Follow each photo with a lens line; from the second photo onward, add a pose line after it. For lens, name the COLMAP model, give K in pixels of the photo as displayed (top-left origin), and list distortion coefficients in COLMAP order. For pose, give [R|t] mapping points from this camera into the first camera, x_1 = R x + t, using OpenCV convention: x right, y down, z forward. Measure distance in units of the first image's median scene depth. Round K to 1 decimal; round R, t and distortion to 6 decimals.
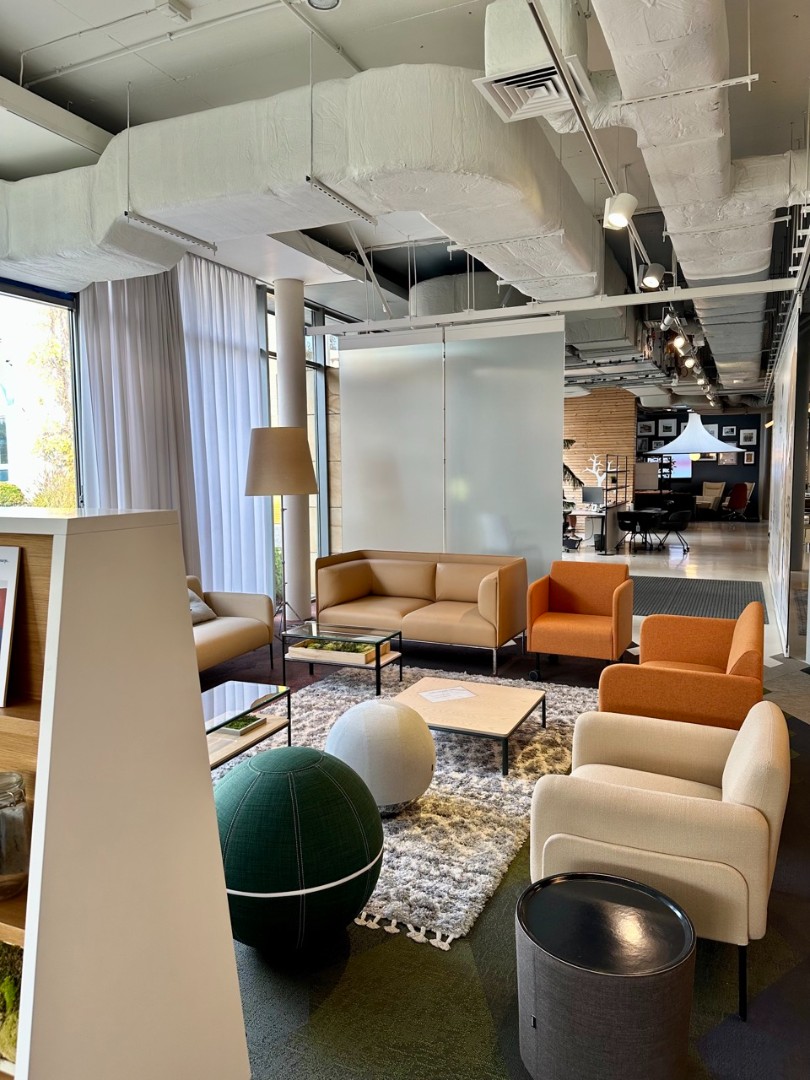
lens RADIAL K [[763.5, 0, 406.3], [0, 763.5, 539.8], [0, 0, 1]] dist [-0.005445, -0.001062]
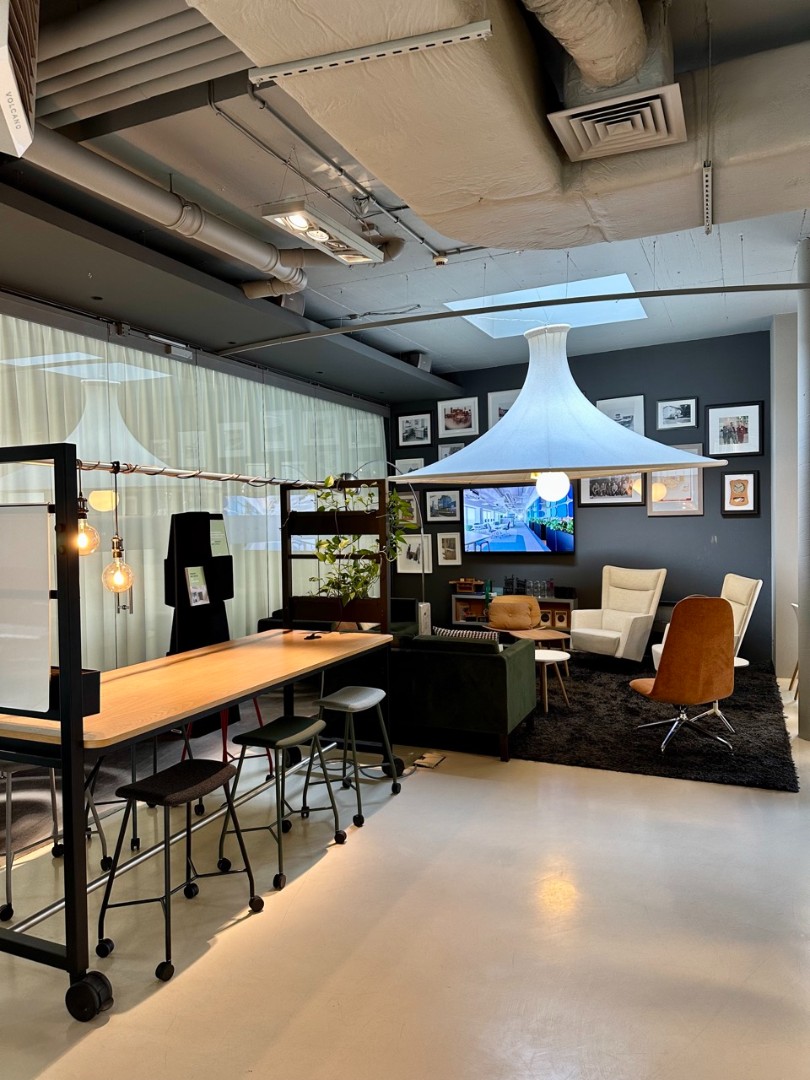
lens RADIAL K [[763.5, 0, 403.7], [0, 763.5, 542.8], [0, 0, 1]] dist [-0.005445, -0.001062]
pose [[0.999837, -0.016755, -0.006668, 0.305831], [0.016379, 0.998458, -0.053039, -0.070073], [0.007547, 0.052922, 0.998570, 0.669435]]
